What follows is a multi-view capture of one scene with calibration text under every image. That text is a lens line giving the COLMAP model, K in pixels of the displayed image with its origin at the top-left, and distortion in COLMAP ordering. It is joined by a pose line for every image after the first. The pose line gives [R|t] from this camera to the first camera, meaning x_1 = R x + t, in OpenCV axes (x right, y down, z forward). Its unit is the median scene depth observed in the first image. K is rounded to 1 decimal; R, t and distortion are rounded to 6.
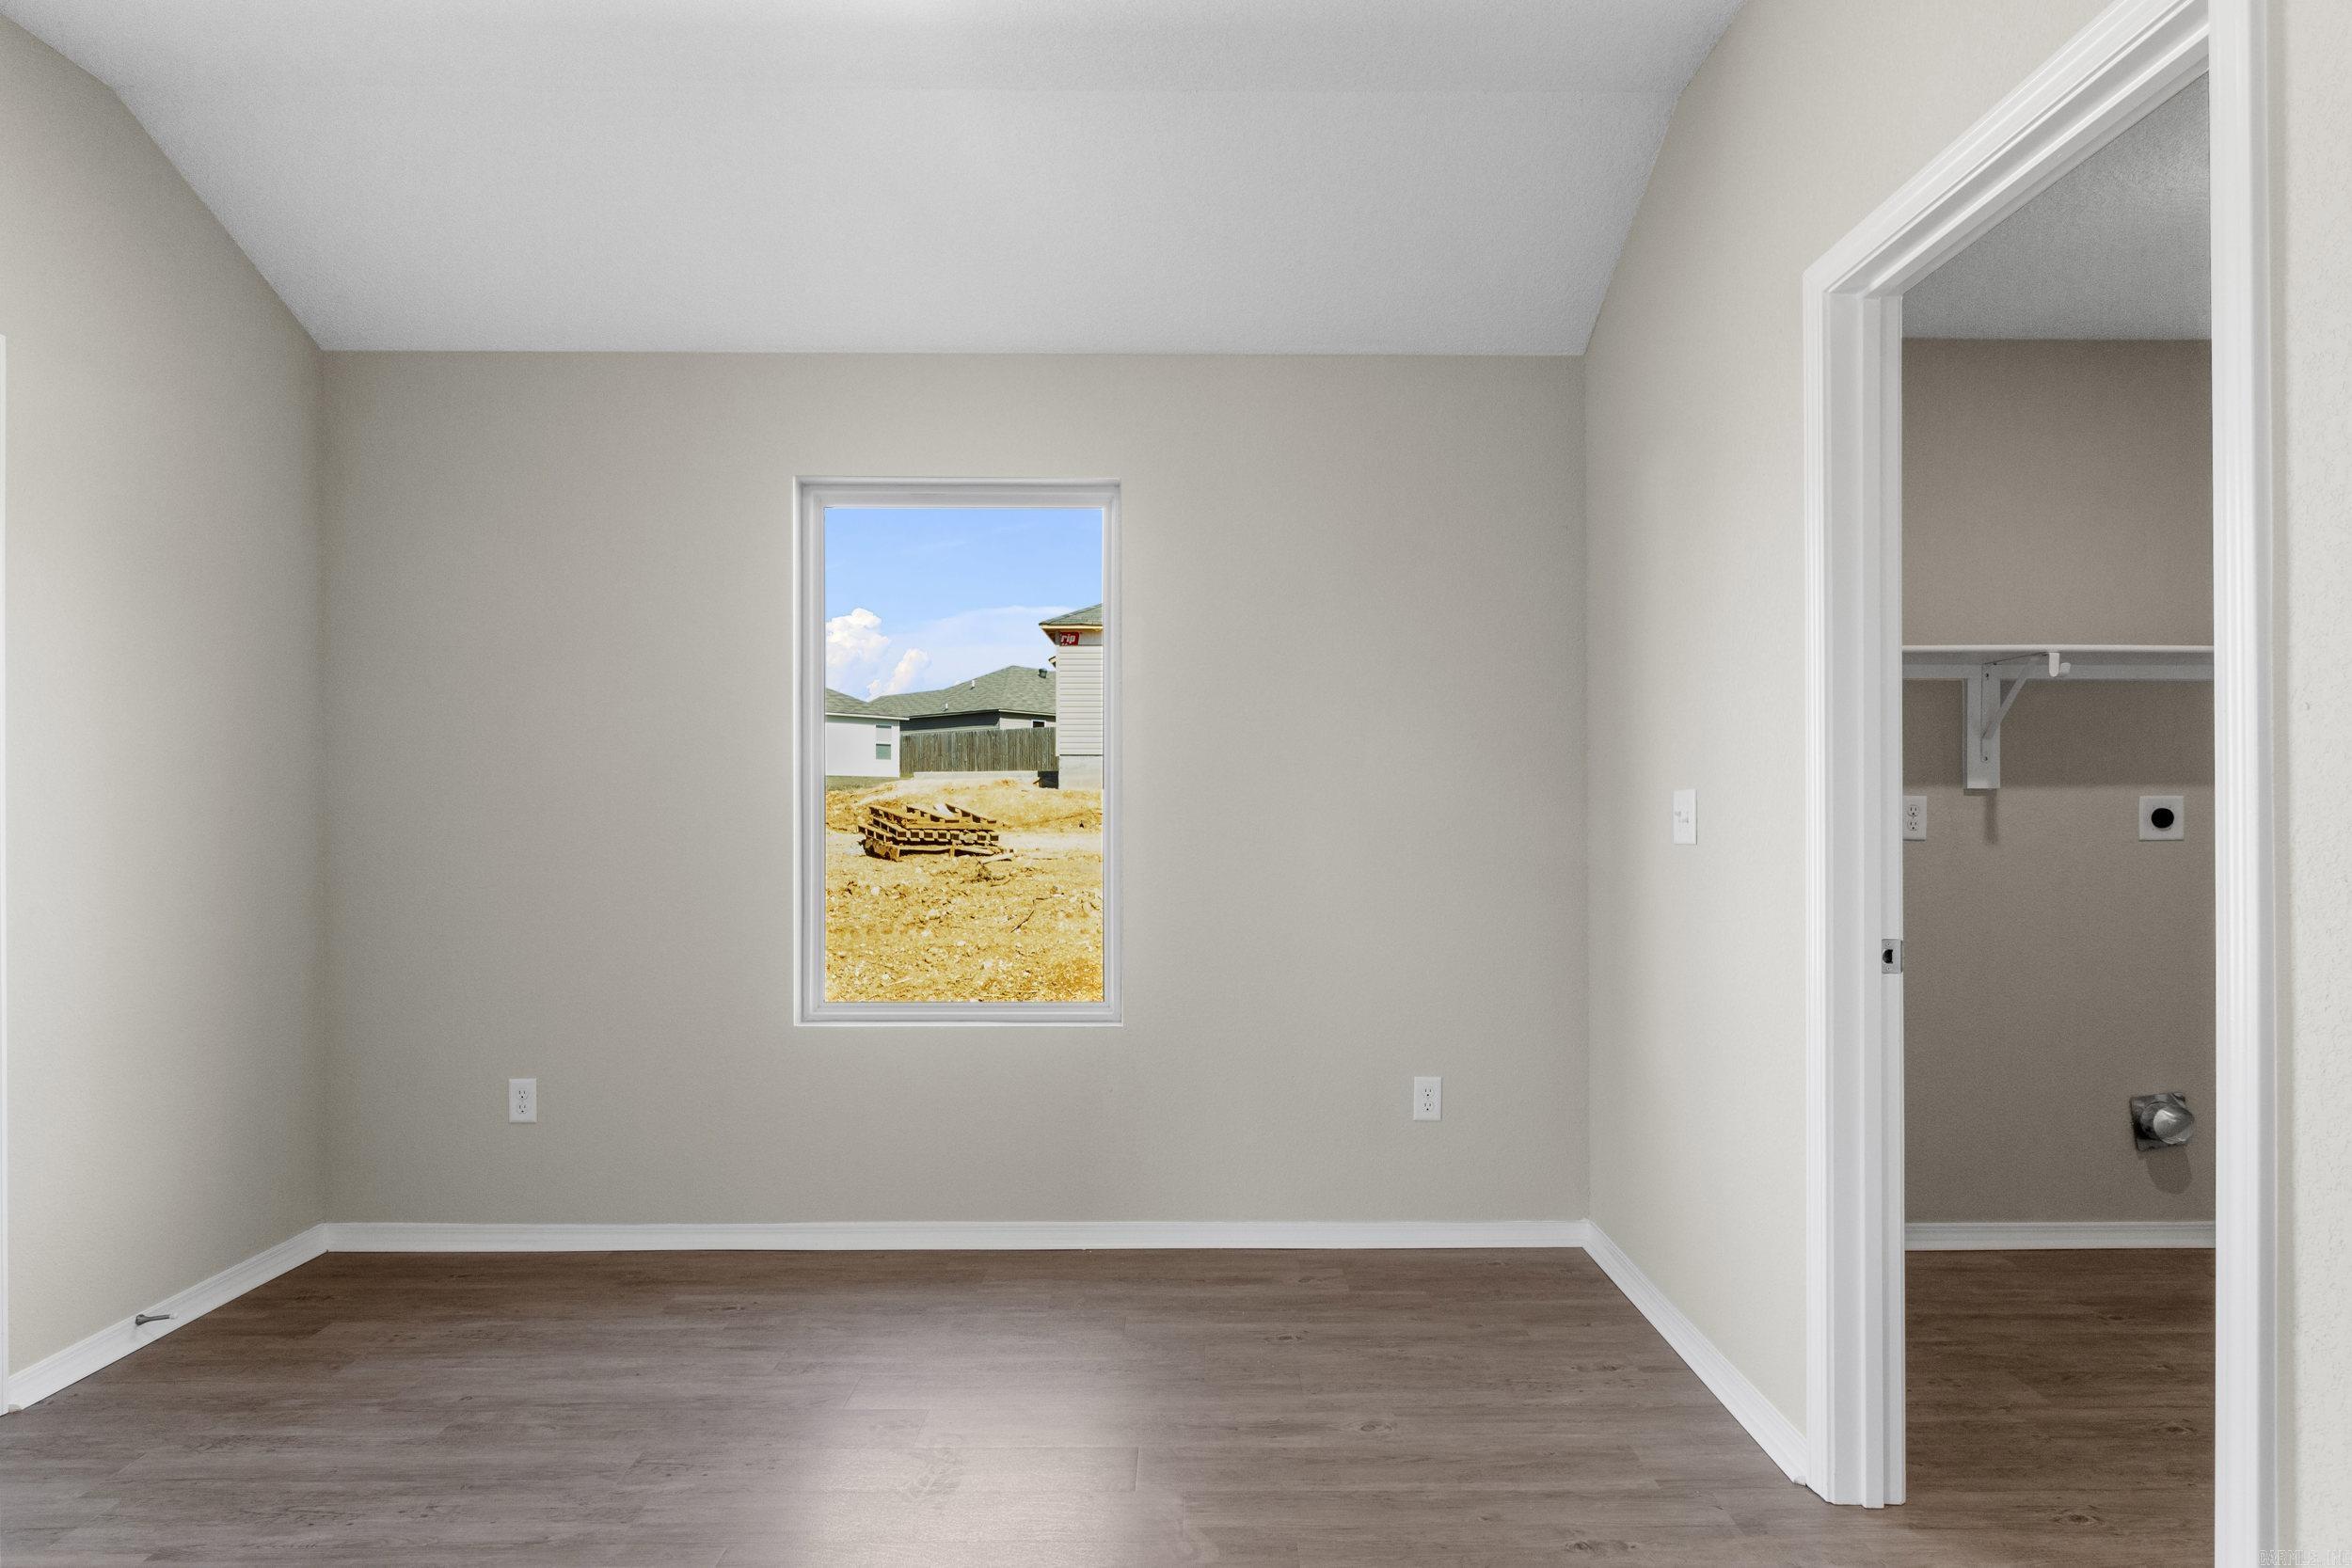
lens RADIAL K [[1272.0, 0, 1197.8], [0, 1272.0, 802.7], [0, 0, 1]] dist [0.002232, 0.000607]
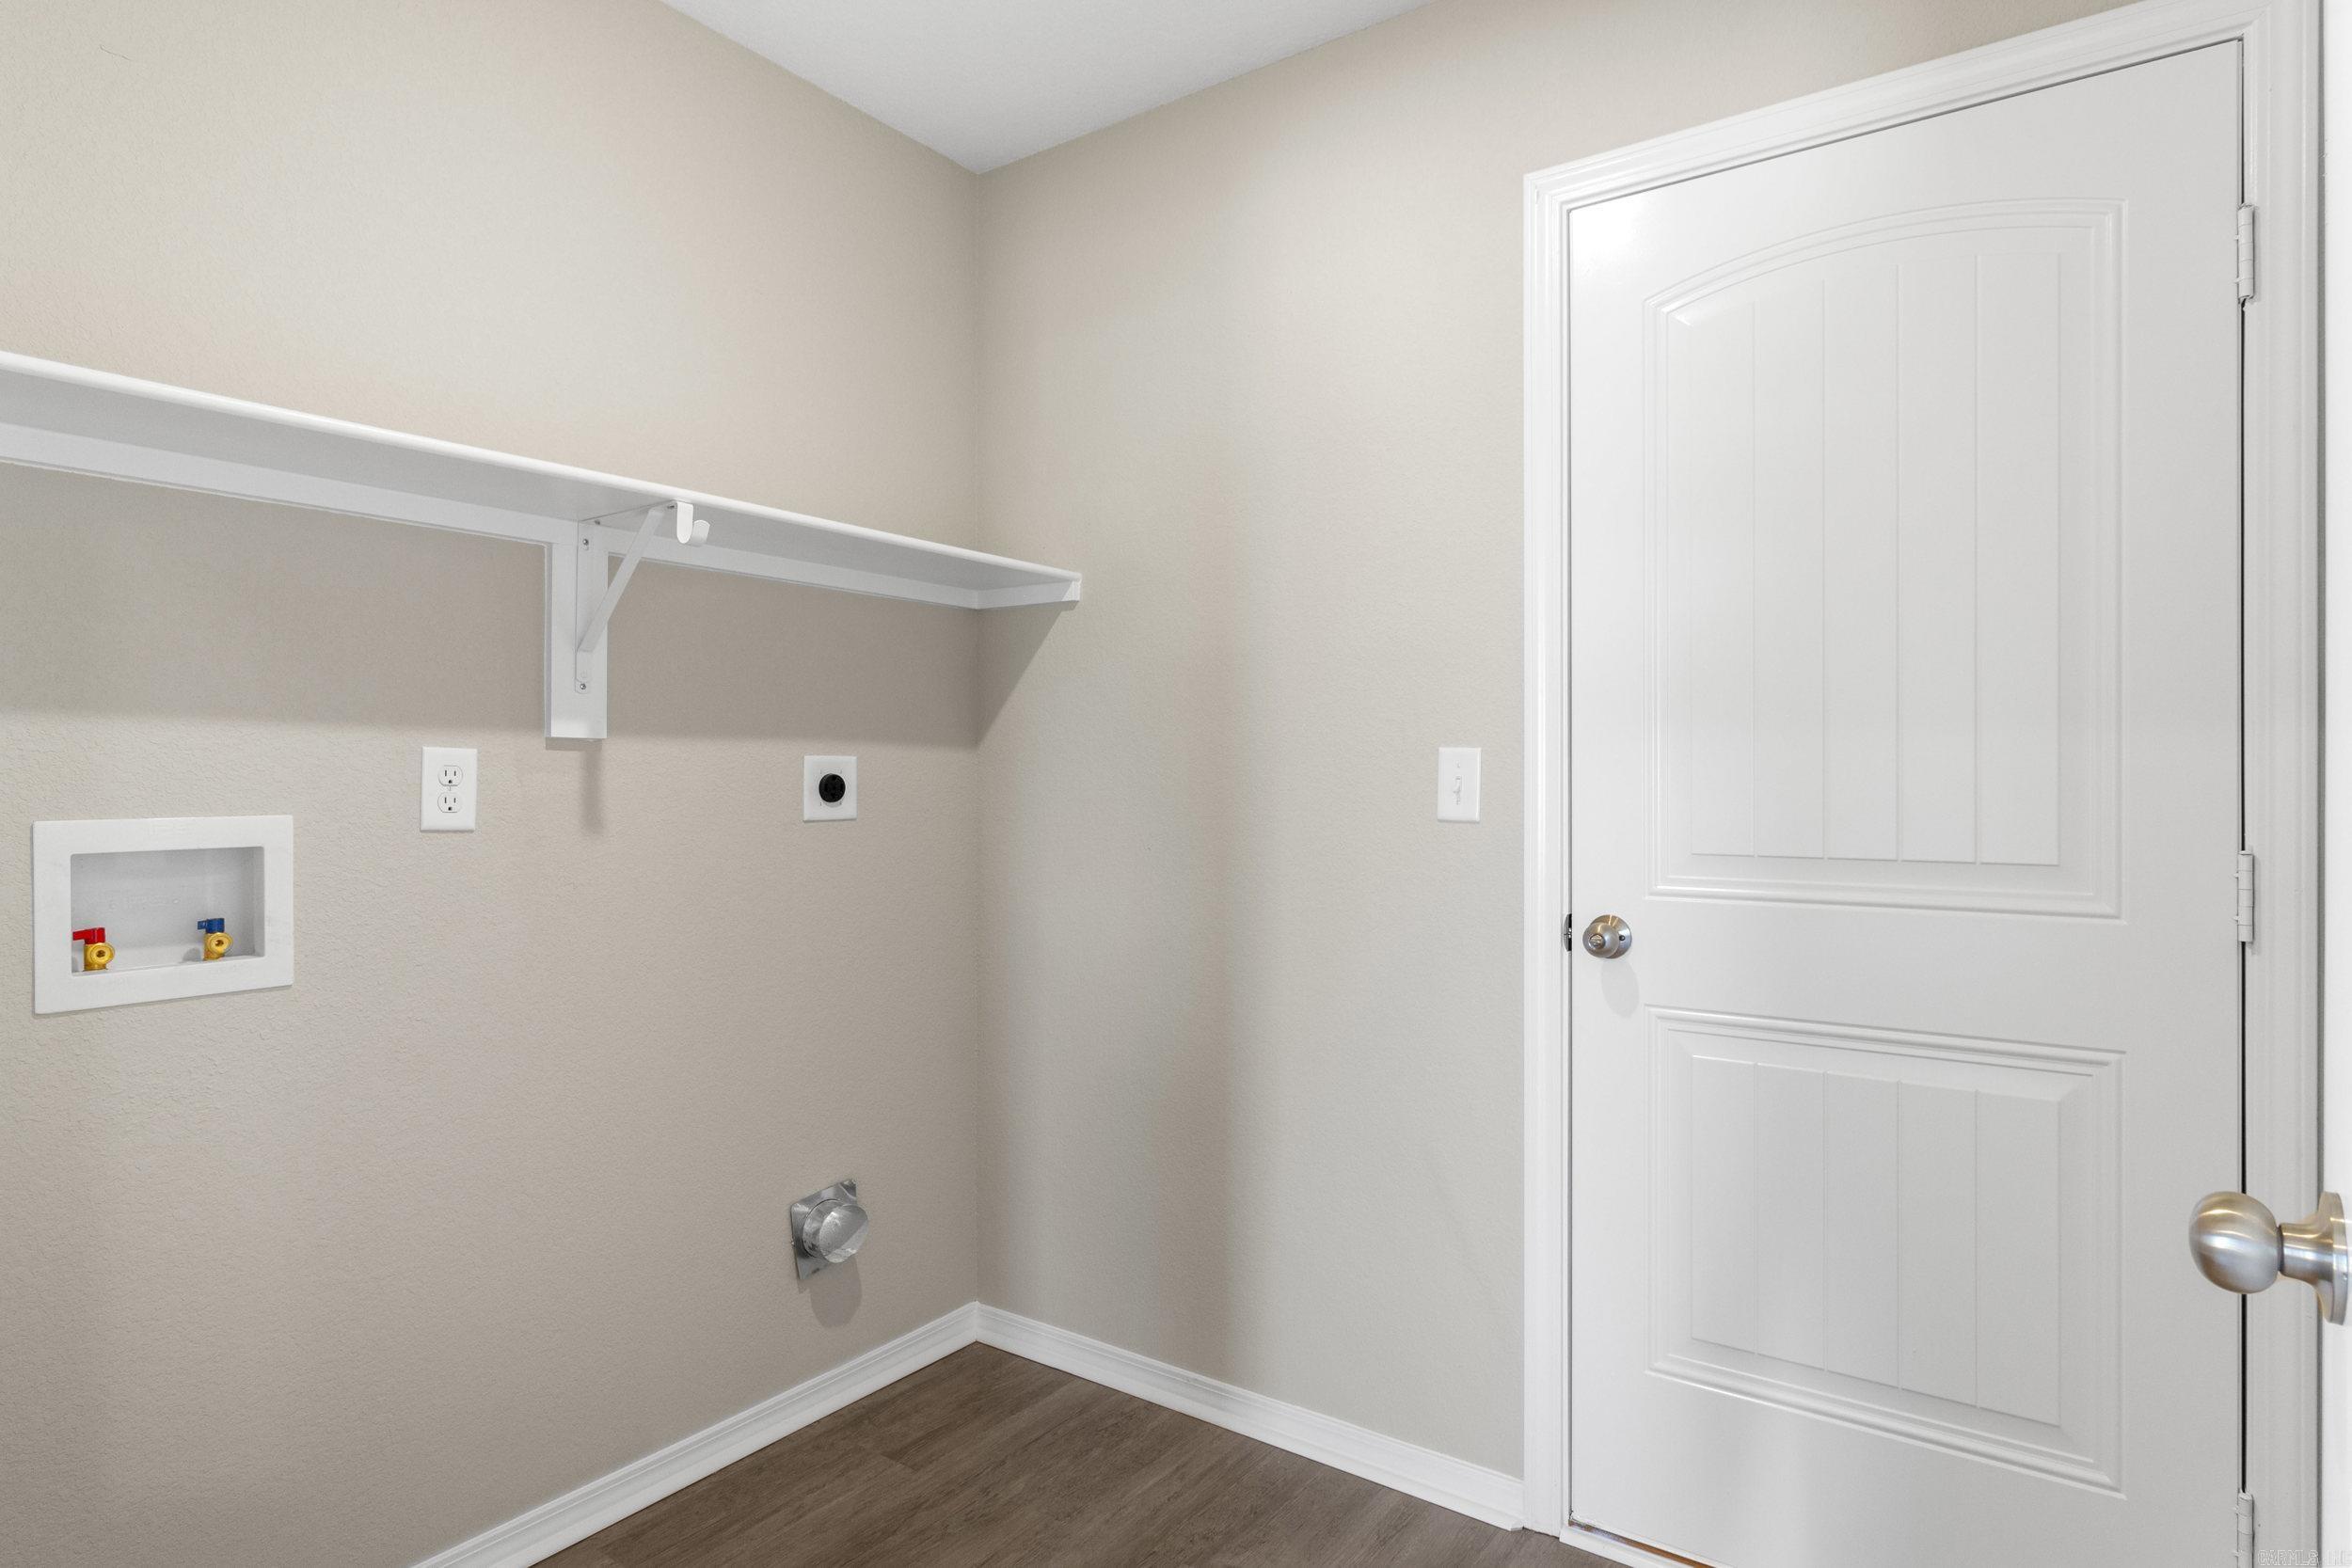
lens RADIAL K [[1272.0, 0, 1175.8], [0, 1272.0, 788.1], [0, 0, 1]] dist [0.002232, 0.000607]
pose [[0.594664, -0.002314, 0.803971, 0.315724], [-0.006529, 0.999949, 0.007707, 0.005399], [-0.803948, -0.009832, 0.594619, 0.442110]]
